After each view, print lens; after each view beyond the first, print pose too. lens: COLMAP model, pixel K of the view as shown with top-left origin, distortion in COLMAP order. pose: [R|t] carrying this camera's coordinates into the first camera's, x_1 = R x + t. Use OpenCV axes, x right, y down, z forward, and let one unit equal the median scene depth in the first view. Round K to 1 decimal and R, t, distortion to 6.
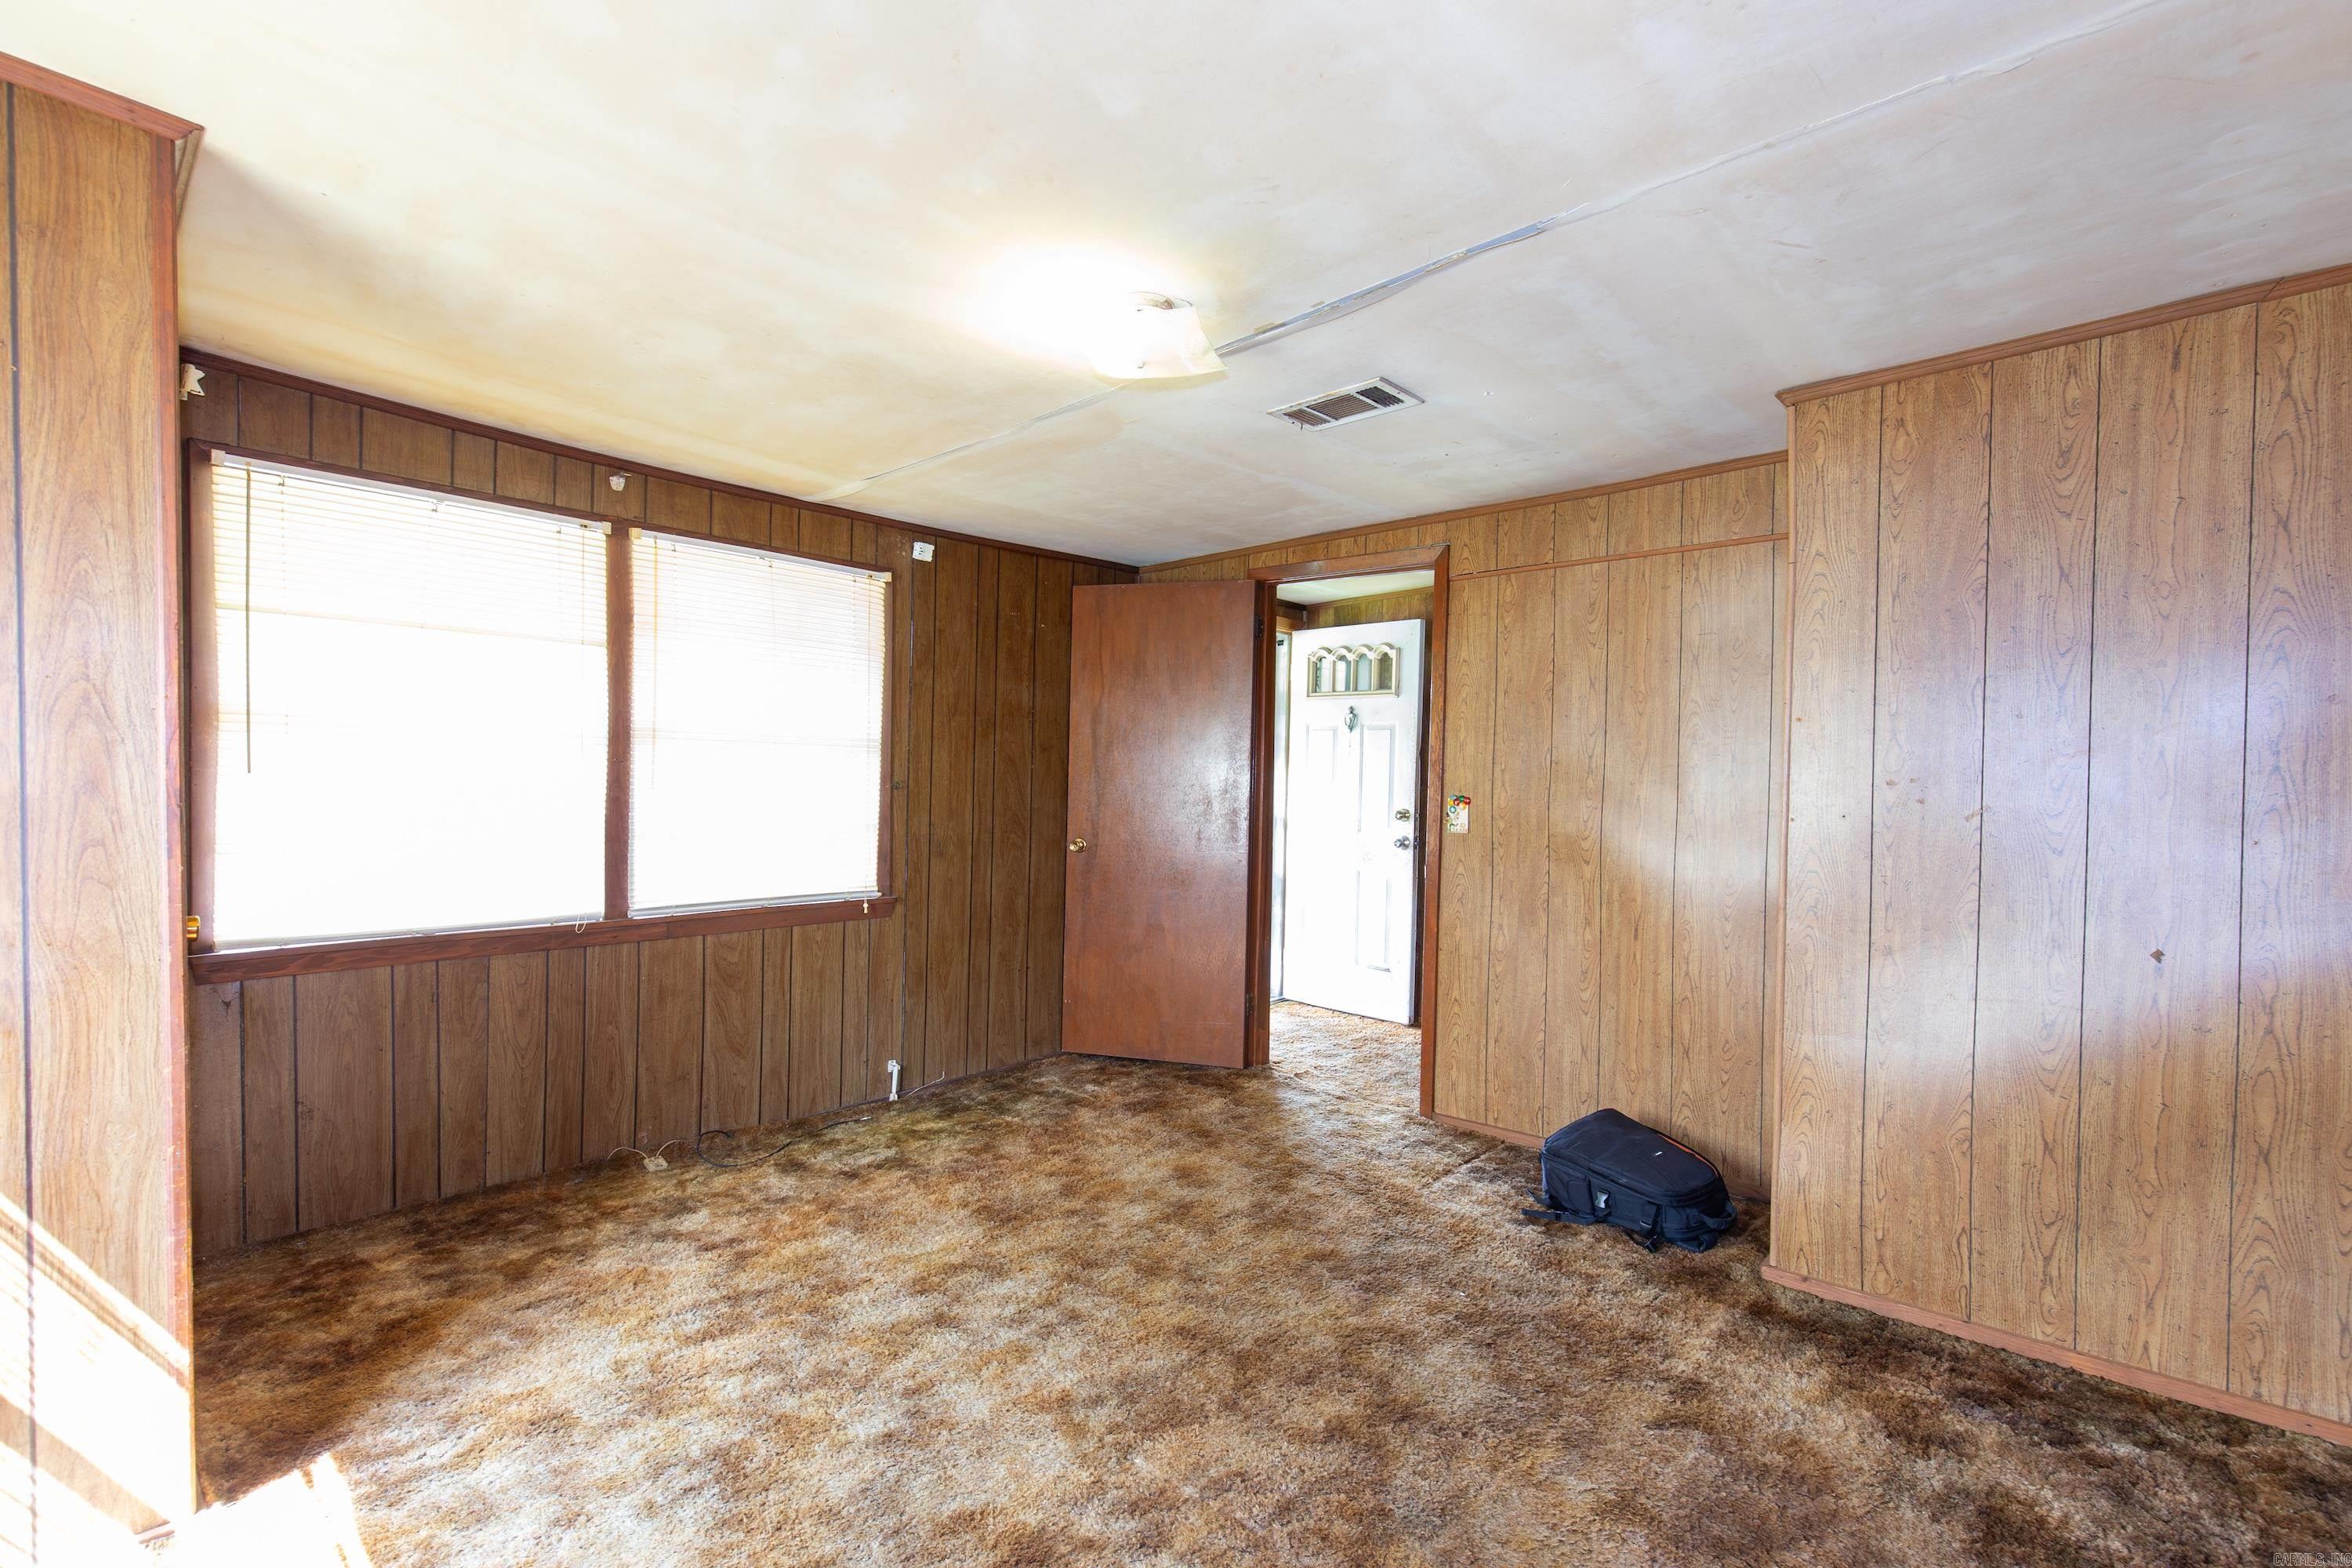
lens RADIAL K [[1056.0, 0, 1181.8], [0, 1056.0, 796.6], [0, 0, 1]] dist [0.006071, -0.001077]
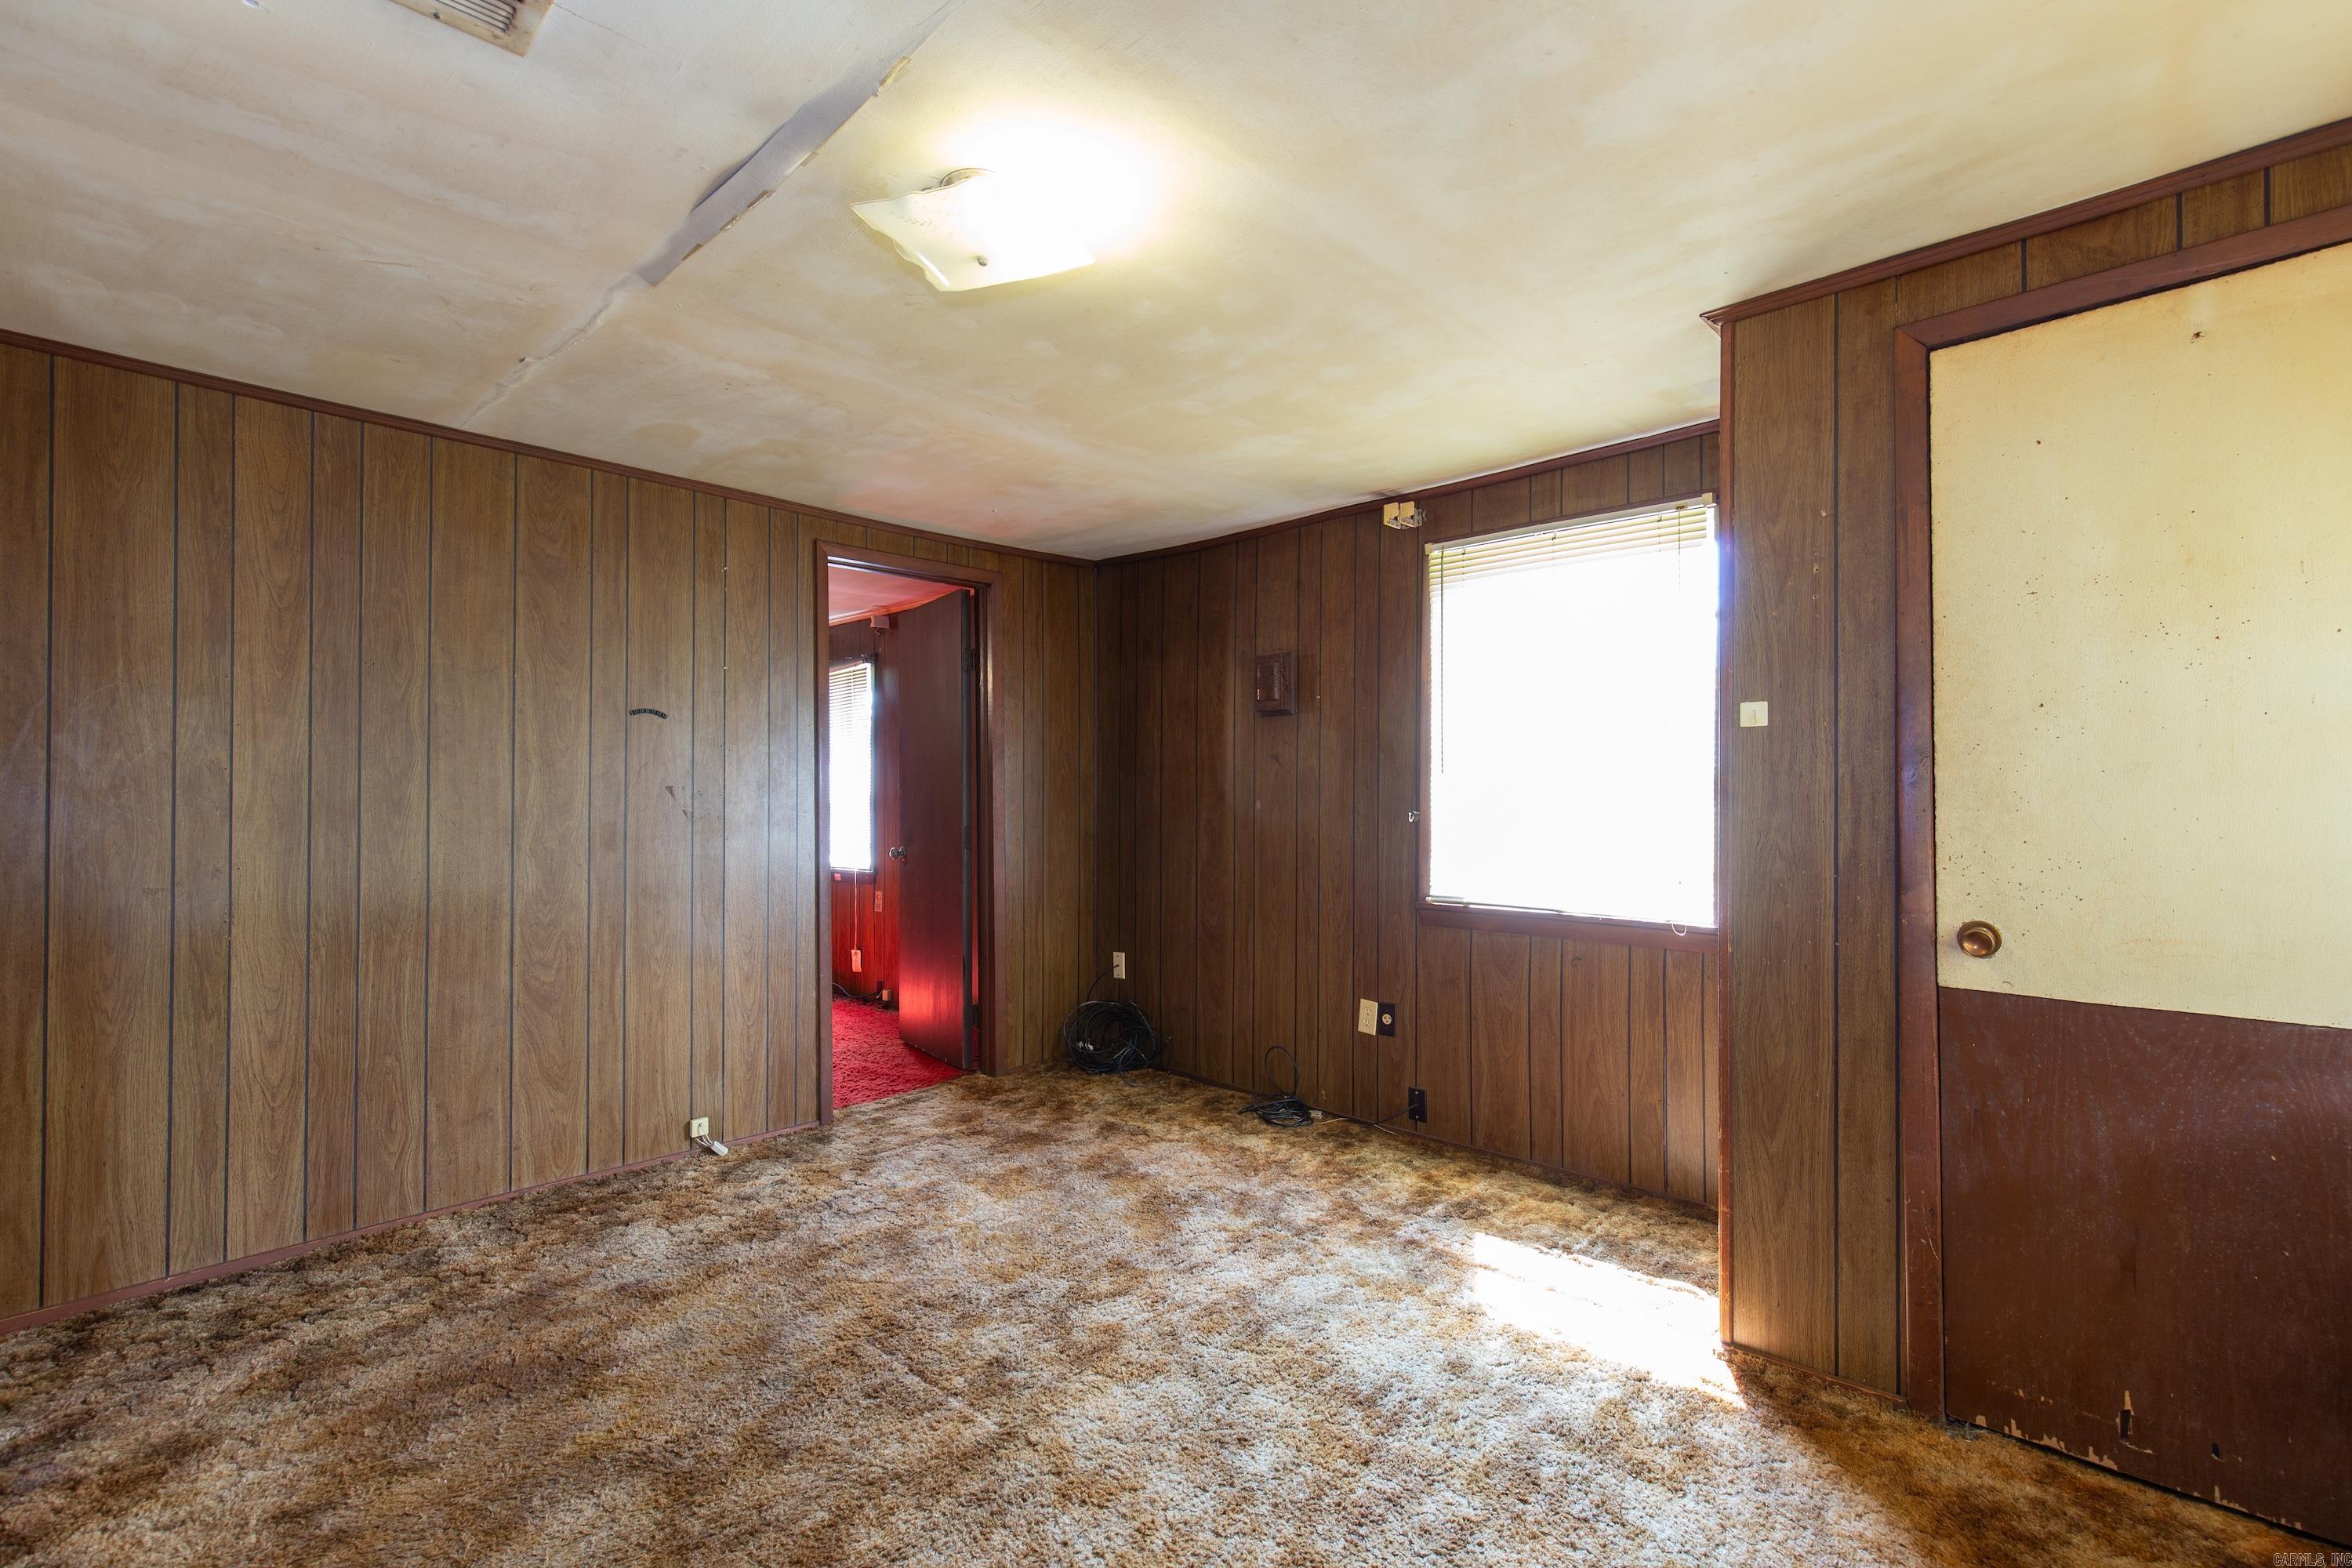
lens RADIAL K [[1056.0, 0, 1181.8], [0, 1056.0, 796.6], [0, 0, 1]] dist [0.006071, -0.001077]
pose [[-0.999862, -0.009417, 0.013720, -0.234318], [-0.009357, 0.999947, 0.004392, -0.001517], [-0.013761, 0.004263, -0.999896, 2.027764]]
